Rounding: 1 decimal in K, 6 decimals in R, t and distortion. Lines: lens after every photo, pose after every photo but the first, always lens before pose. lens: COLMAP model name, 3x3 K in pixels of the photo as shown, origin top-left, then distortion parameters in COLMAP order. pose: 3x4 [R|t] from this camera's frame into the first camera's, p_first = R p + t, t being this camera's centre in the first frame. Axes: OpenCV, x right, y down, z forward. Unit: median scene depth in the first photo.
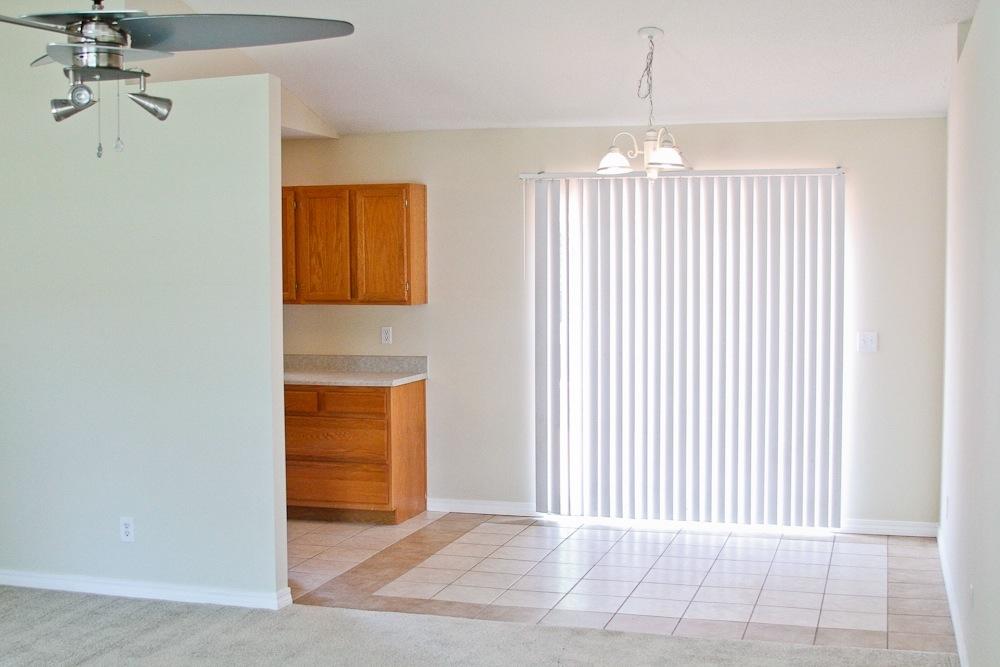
lens RADIAL K [[1303.2, 0, 499.8], [0, 1303.2, 337.4], [0, 0, 1]] dist [-0.117766, 0.000000]
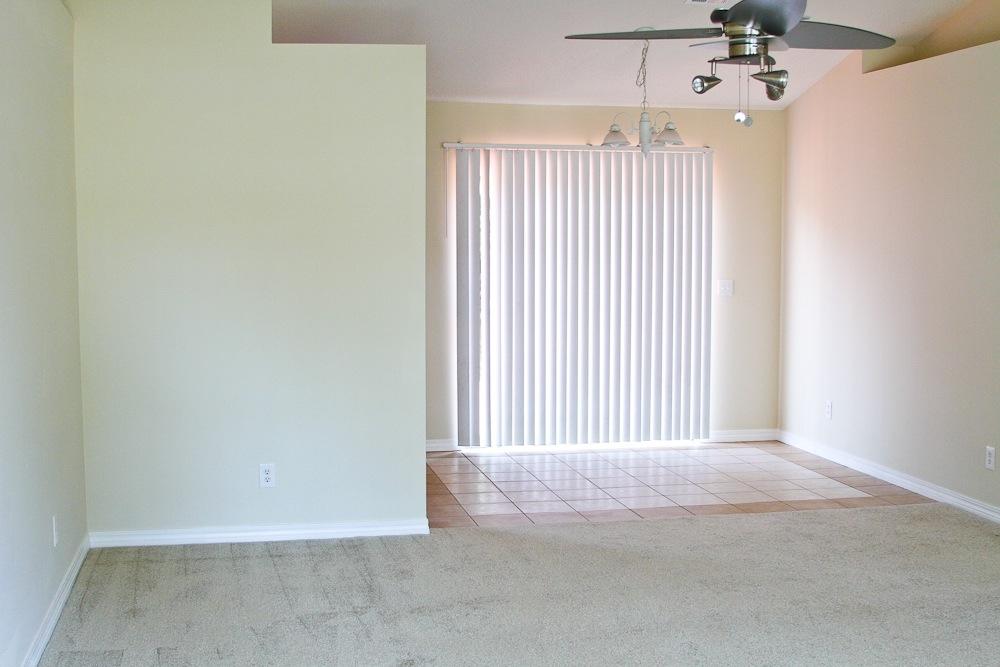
lens RADIAL K [[1303.2, 0, 500.5], [0, 1303.2, 331.7], [0, 0, 1]] dist [-0.117766, 0.000000]
pose [[0.881725, -0.031217, 0.470729, -0.490292], [0.022256, 0.999450, 0.024592, 0.009681], [-0.471238, -0.011207, 0.881935, -0.005413]]
